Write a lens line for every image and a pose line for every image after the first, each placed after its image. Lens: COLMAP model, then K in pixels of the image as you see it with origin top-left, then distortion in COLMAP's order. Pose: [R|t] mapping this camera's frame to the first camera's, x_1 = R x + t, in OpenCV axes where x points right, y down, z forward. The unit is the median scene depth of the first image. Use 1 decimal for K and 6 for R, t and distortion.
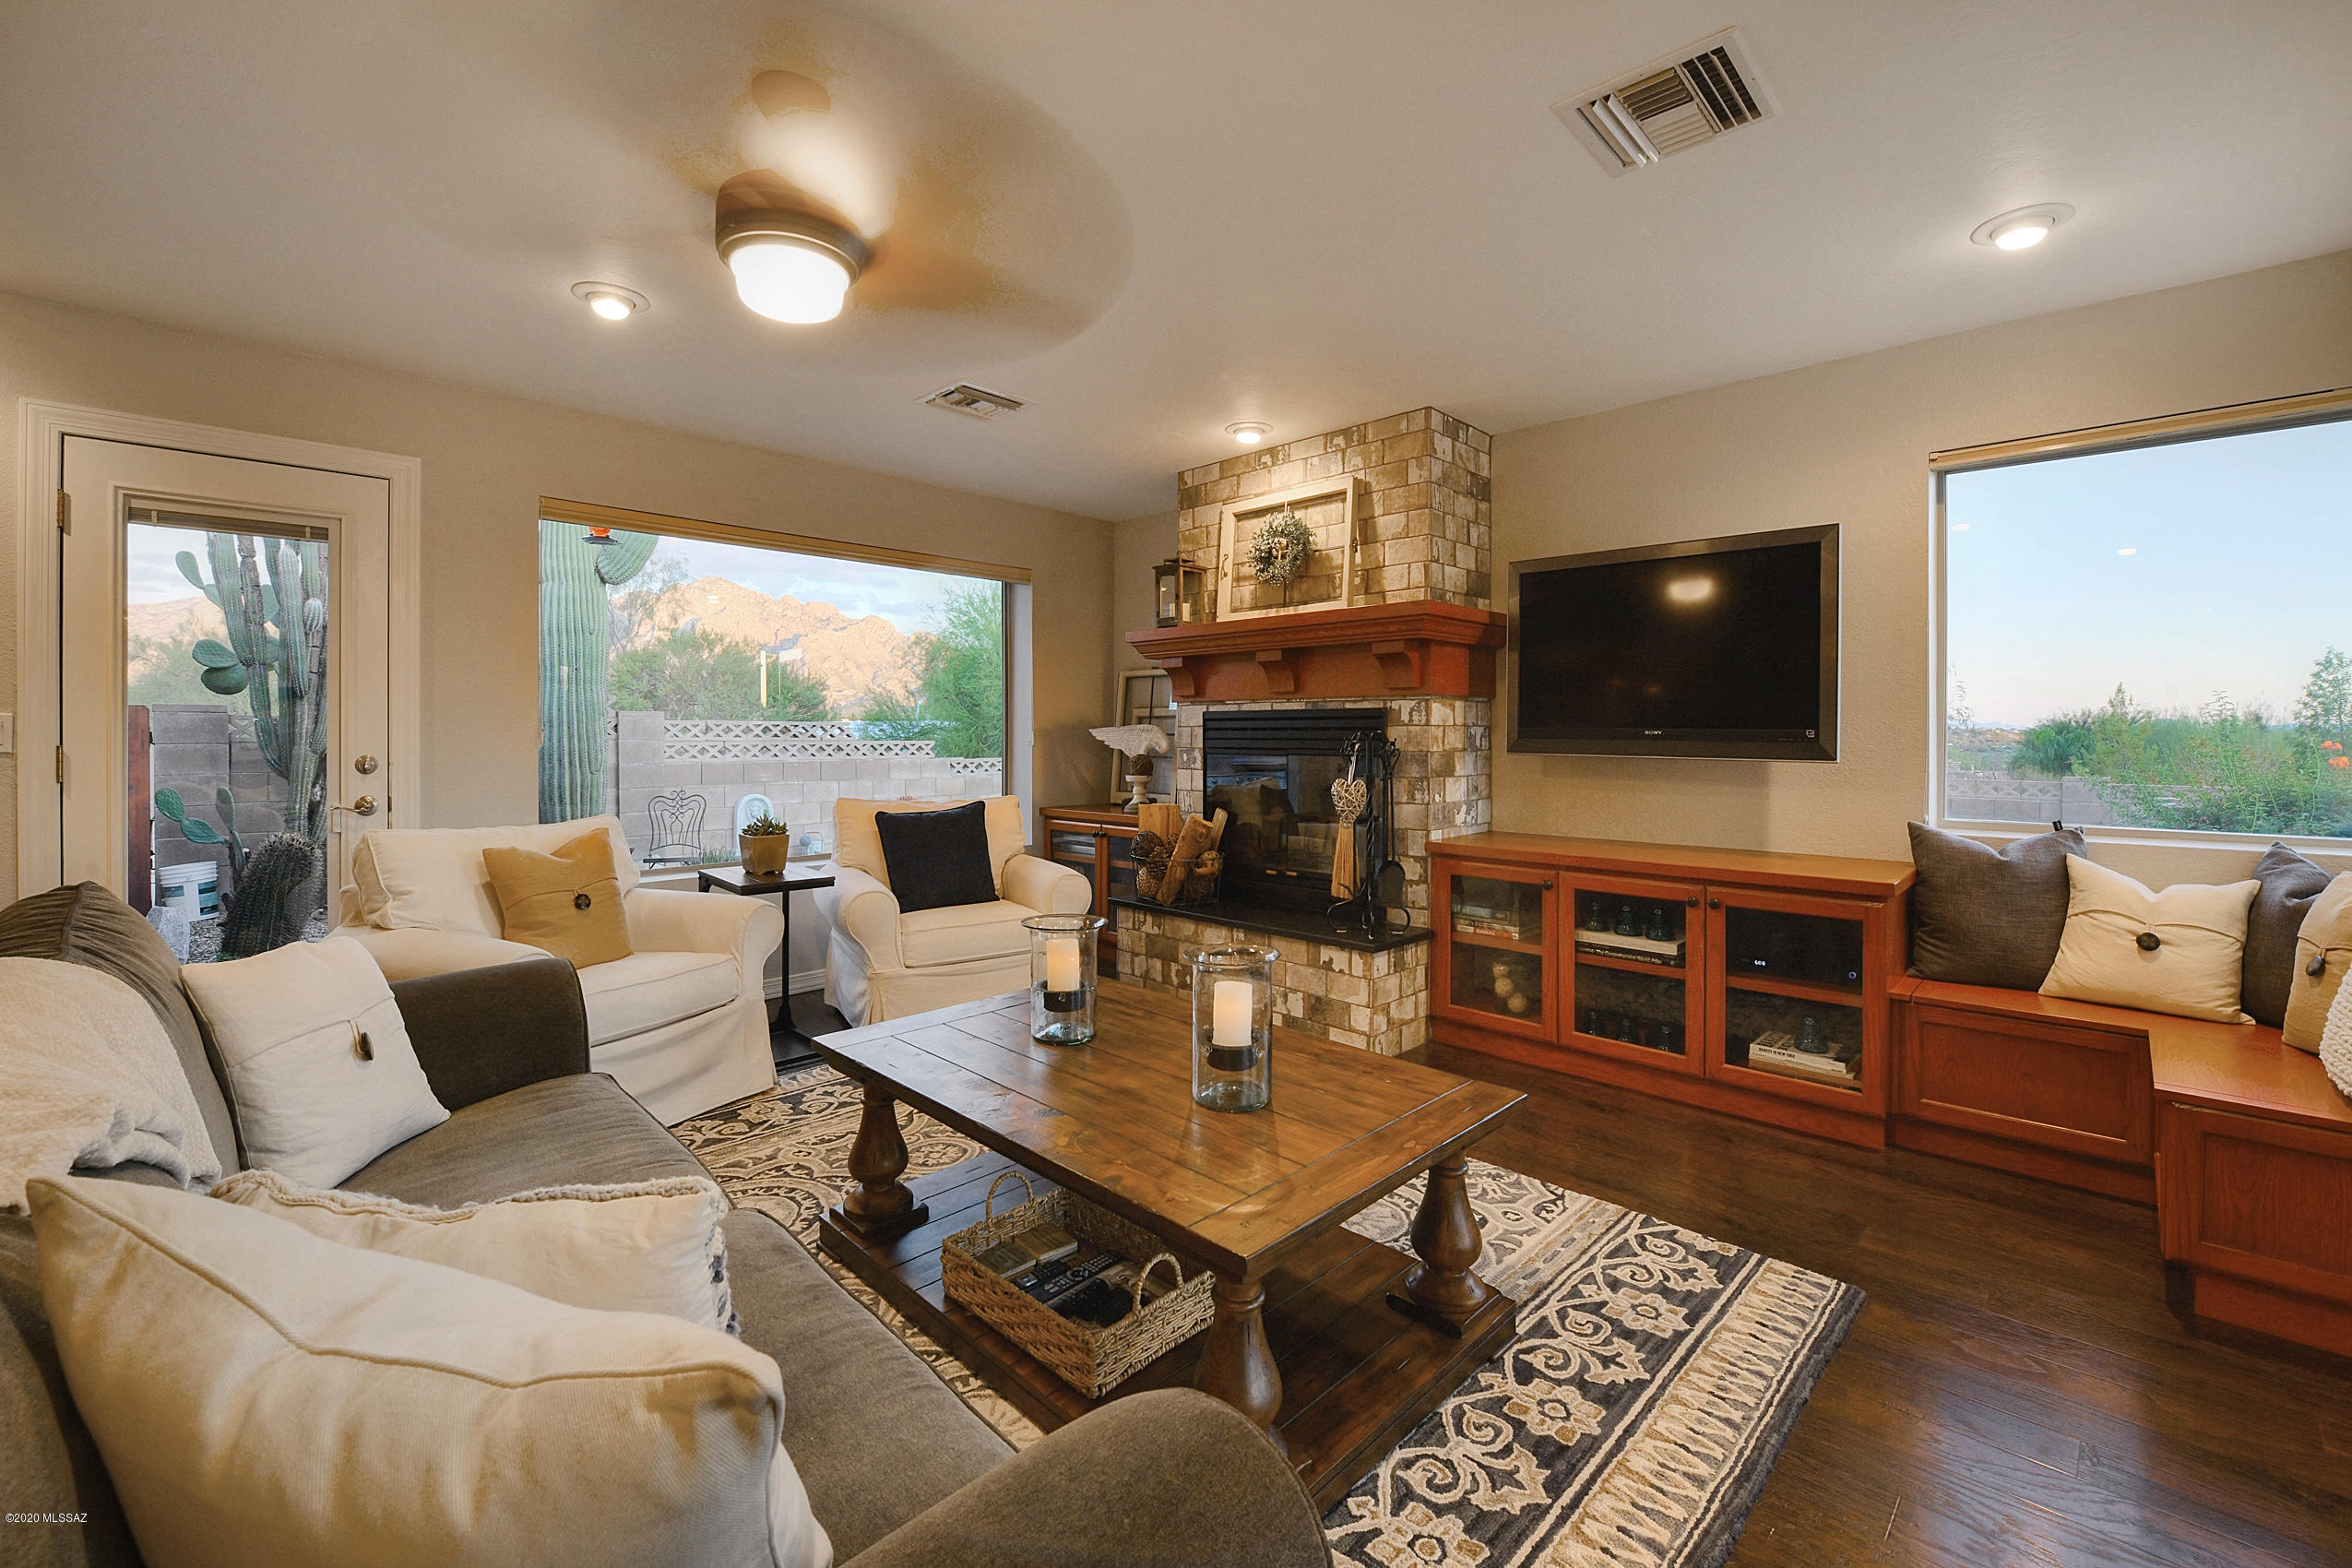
lens RADIAL K [[974.7, 0, 1177.6], [0, 974.7, 730.3], [0, 0, 1]] dist [-0.013569, -0.000080]
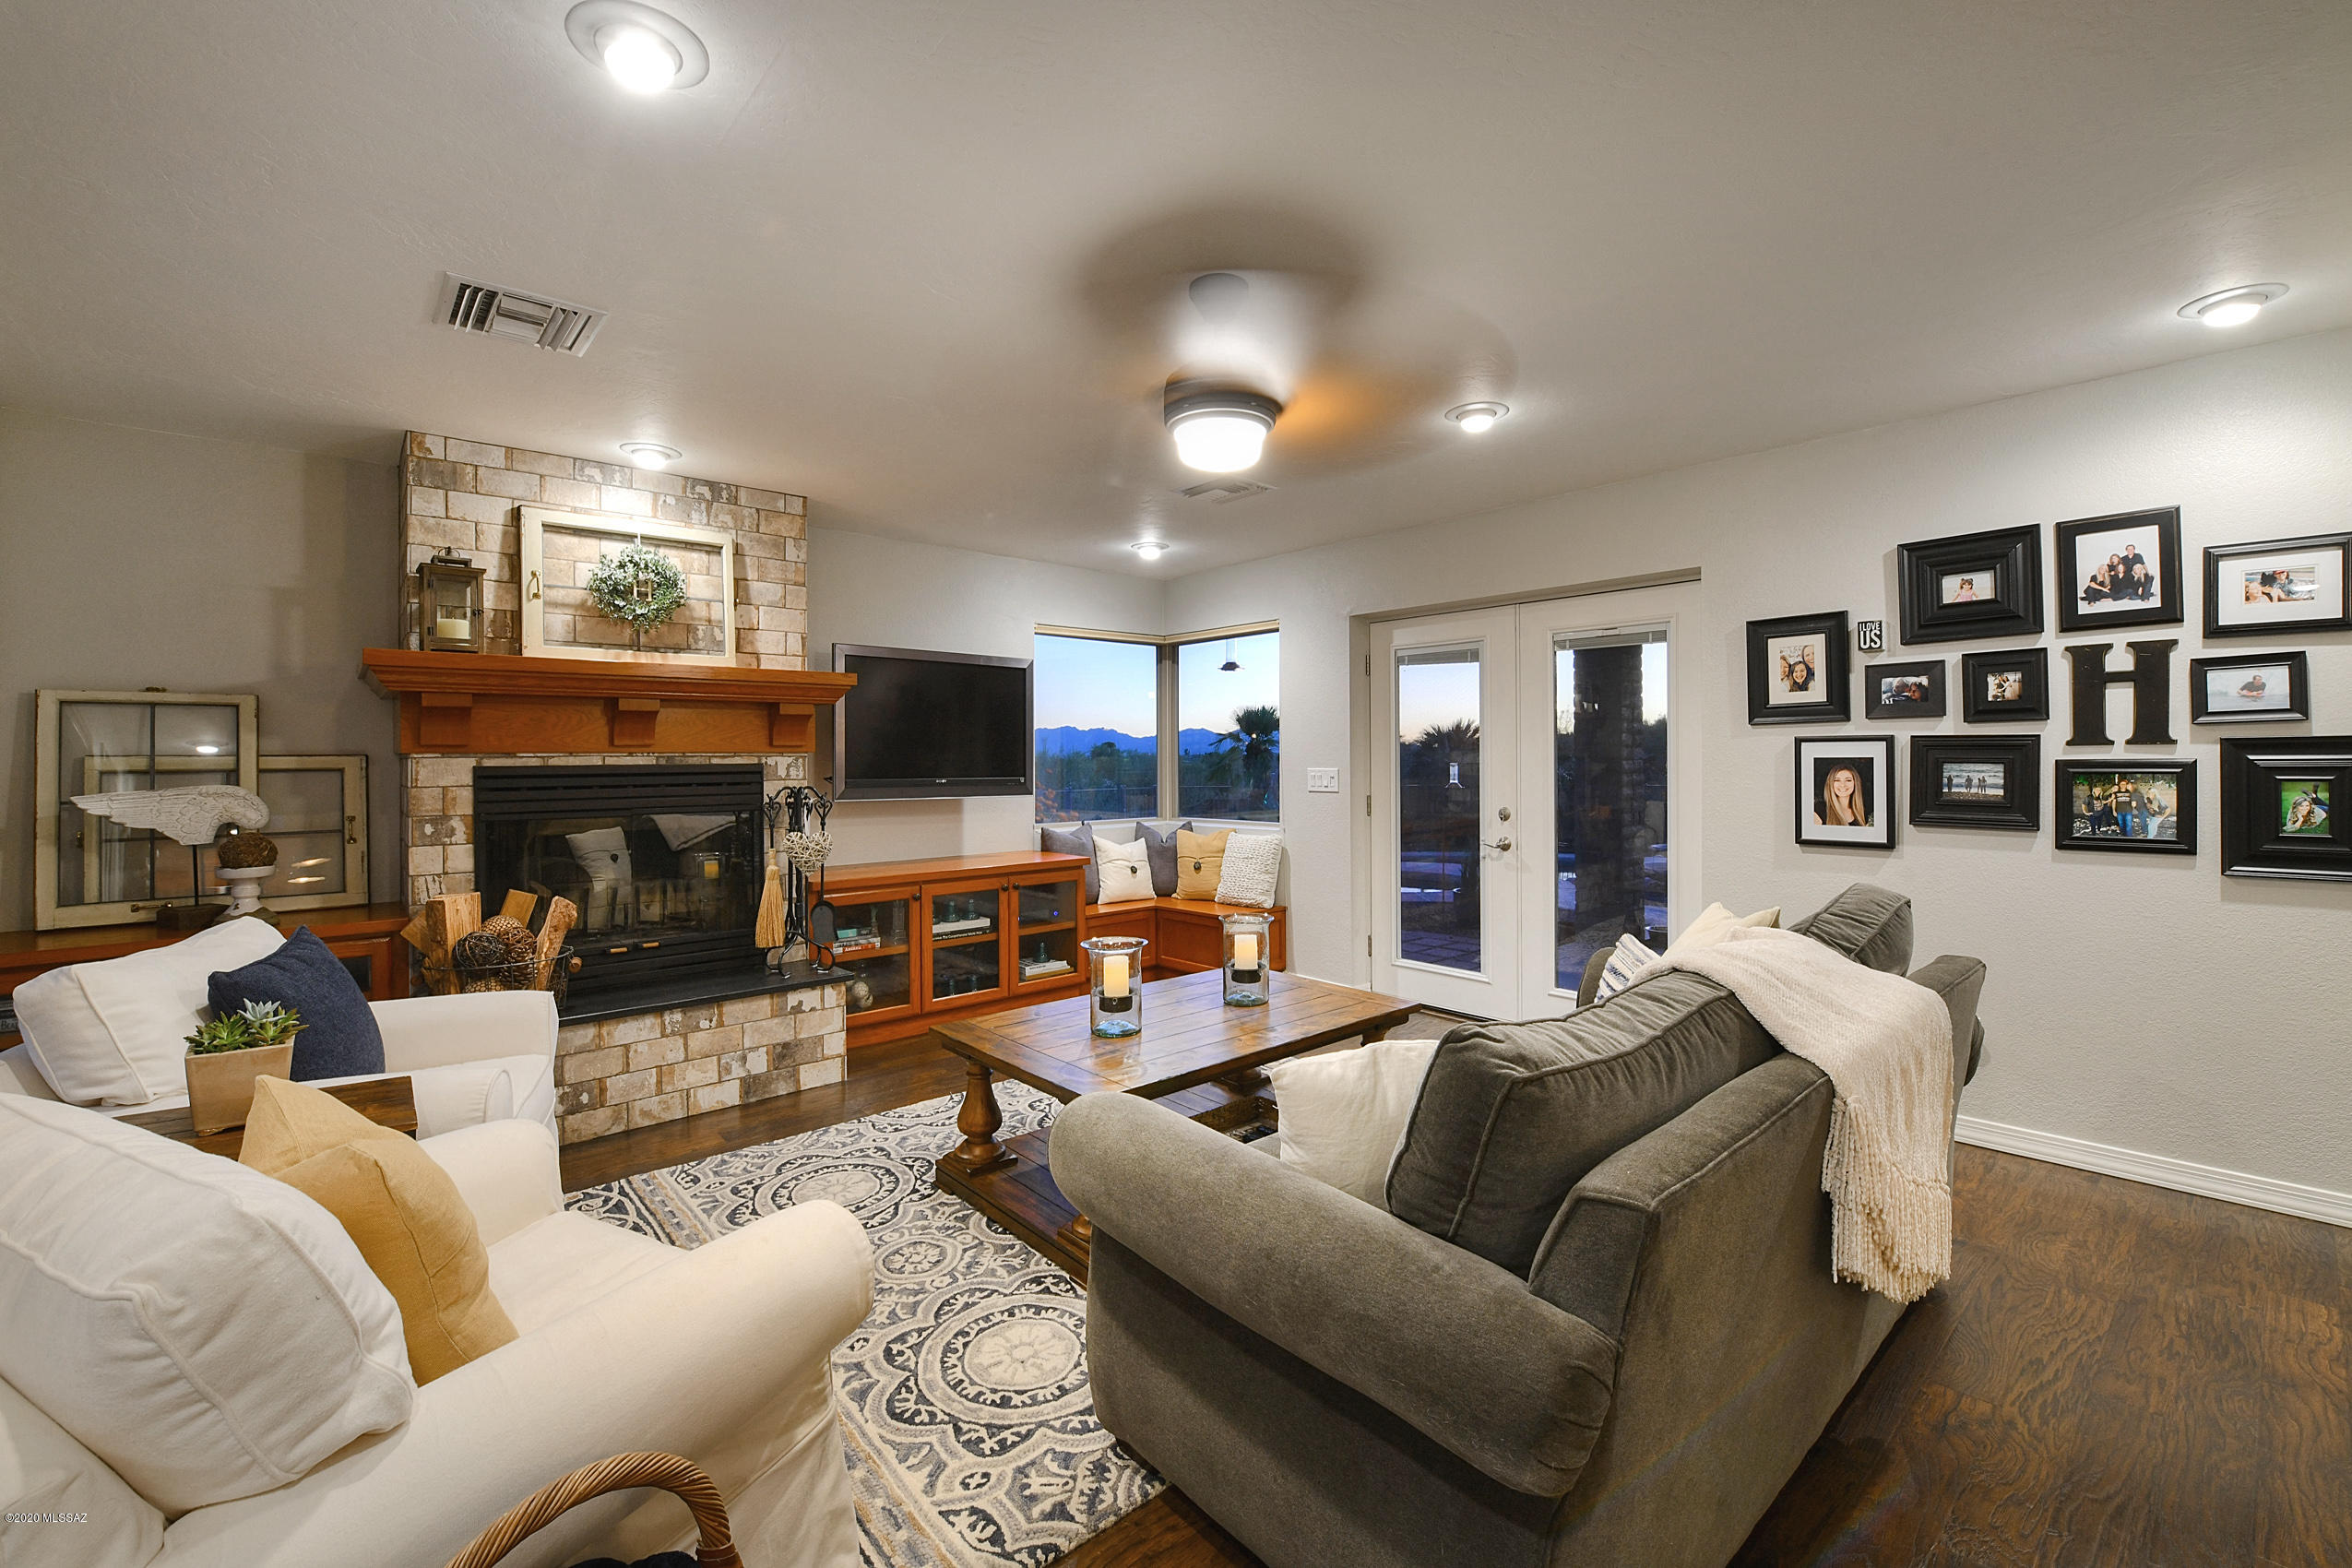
lens RADIAL K [[966.2, 0, 1180.0], [0, 966.2, 755.7], [0, 0, 1]] dist [-0.015820, -0.000310]
pose [[0.064922, 0.001160, 0.997890, -0.794565], [0.006192, 0.999980, -0.001565, -0.026921], [-0.997871, 0.006280, 0.064914, 0.475074]]
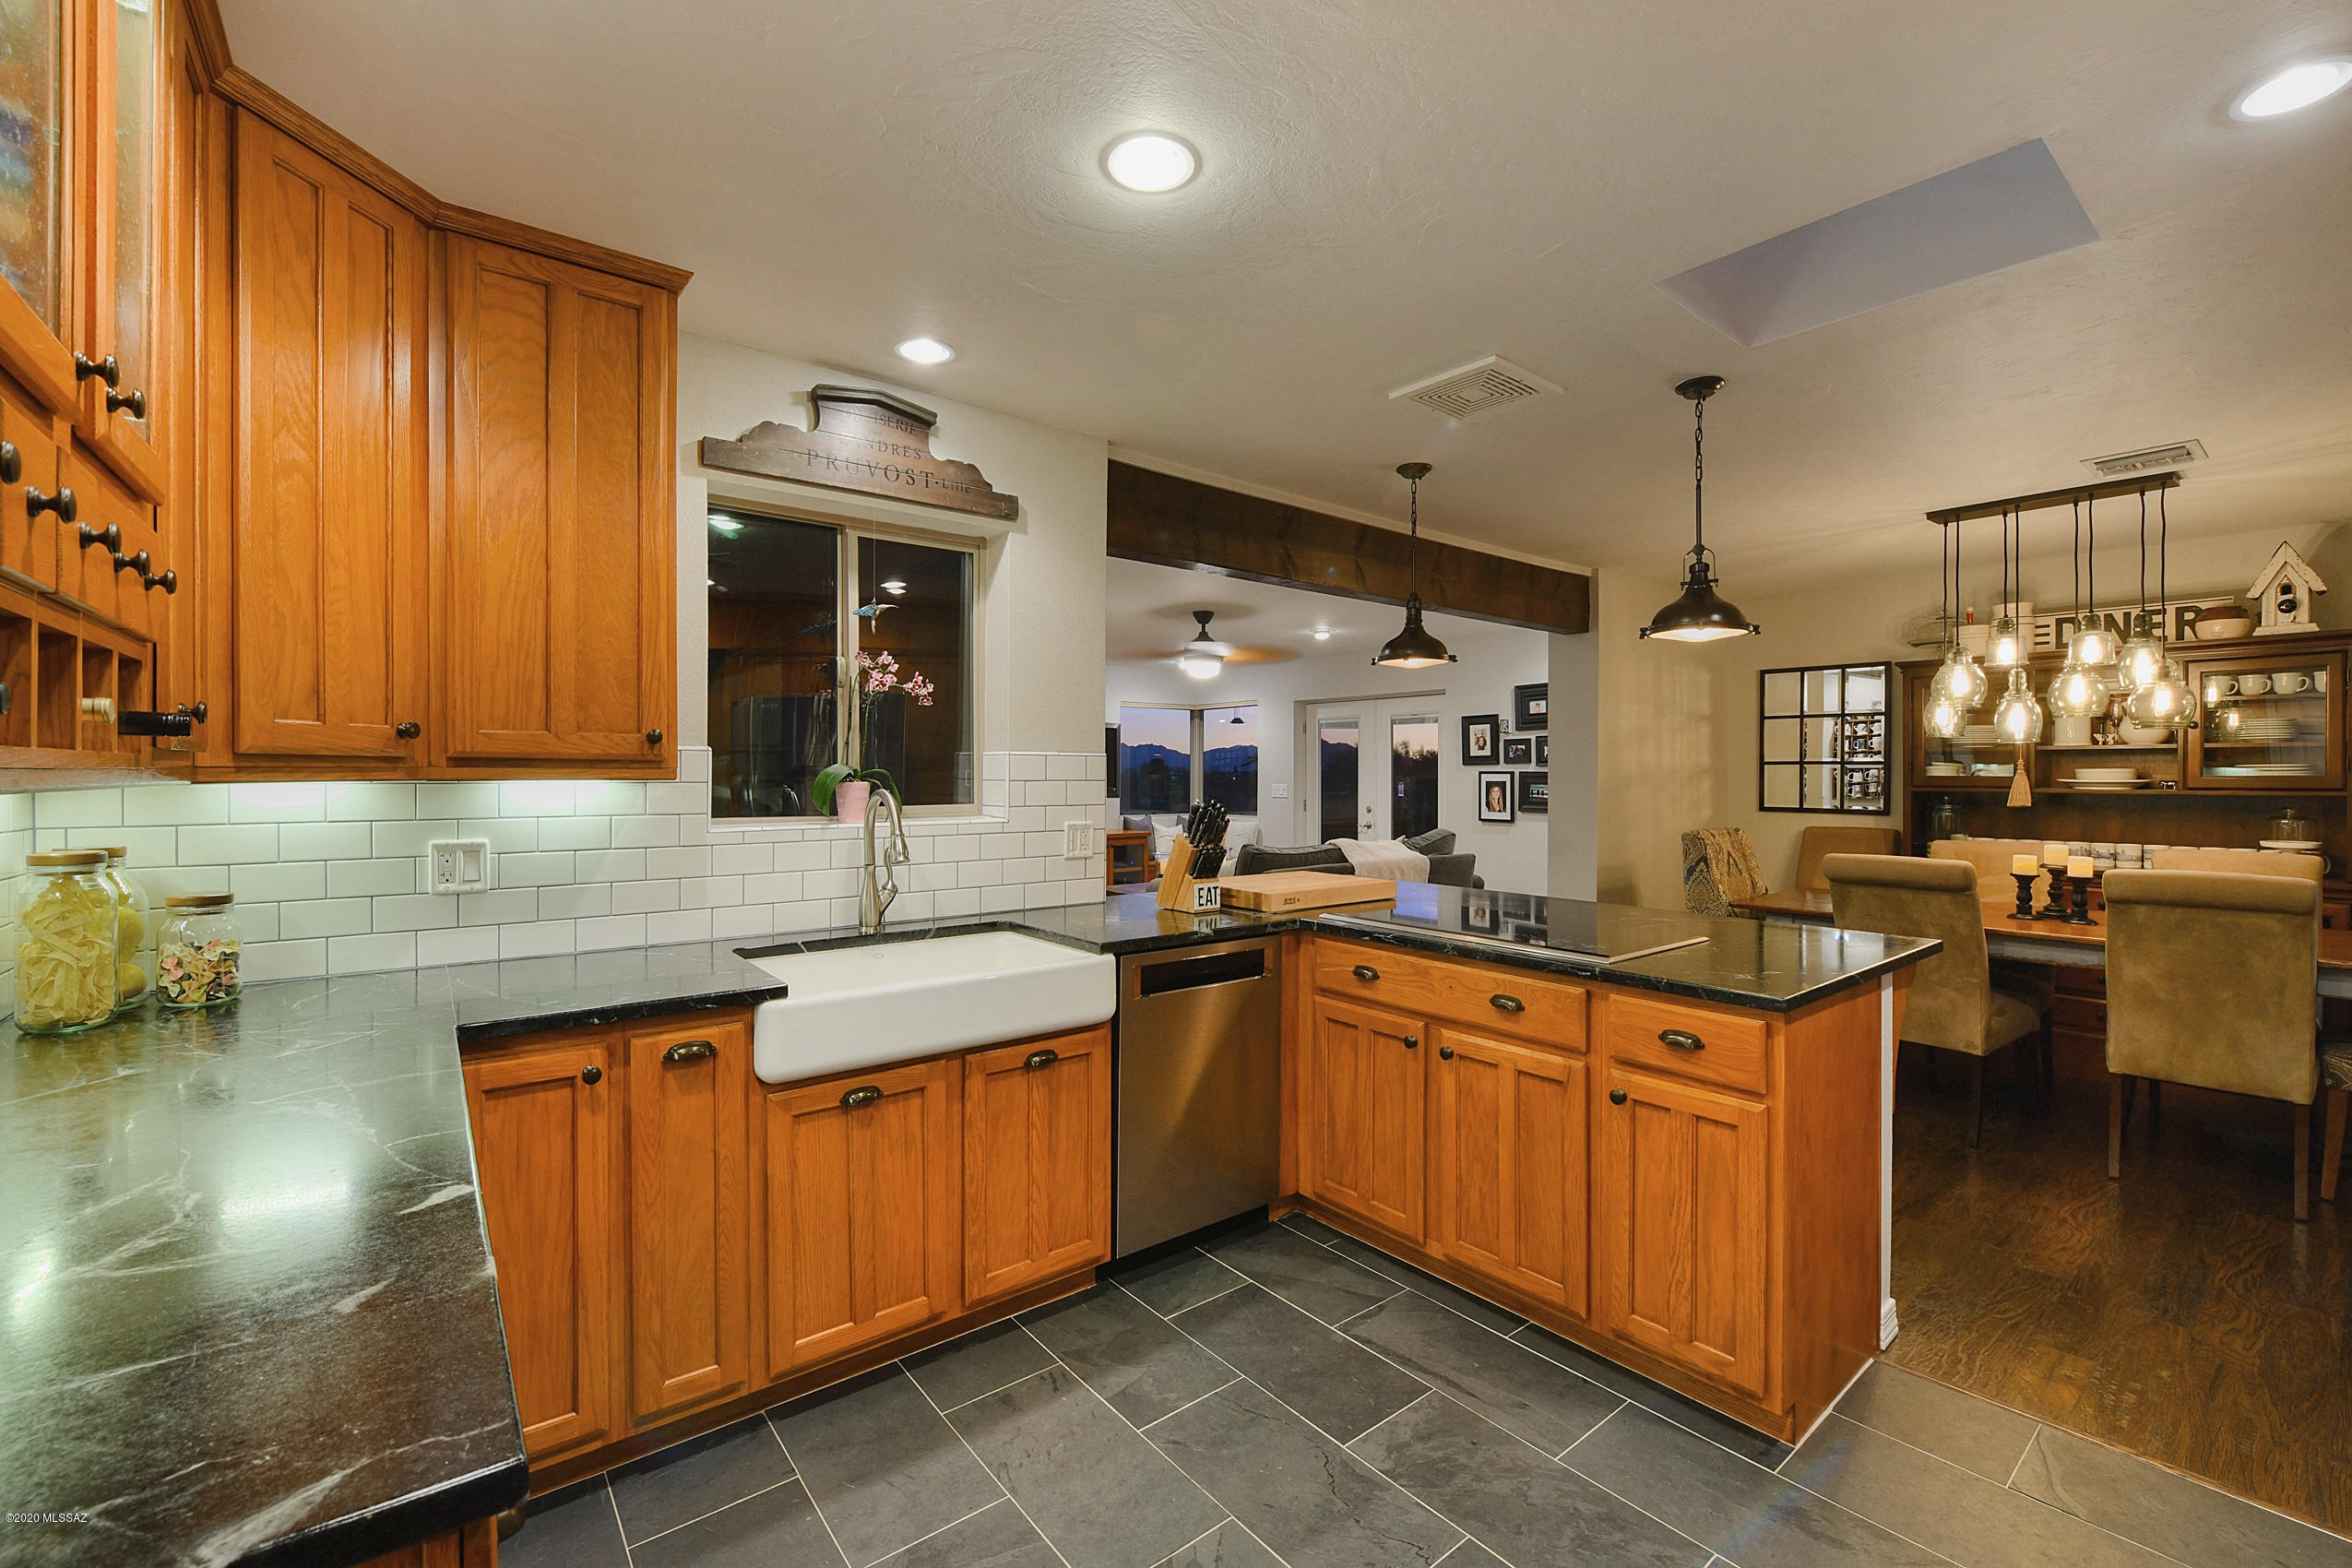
lens RADIAL K [[989.9, 0, 1171.3], [0, 989.9, 773.4], [0, 0, 1]] dist [0.002270, -0.000291]
pose [[0.125098, 0.002562, 0.992141, -1.934966], [-0.002485, 0.999994, -0.002269, -0.032050], [-0.992141, -0.002181, 0.125104, 0.323768]]
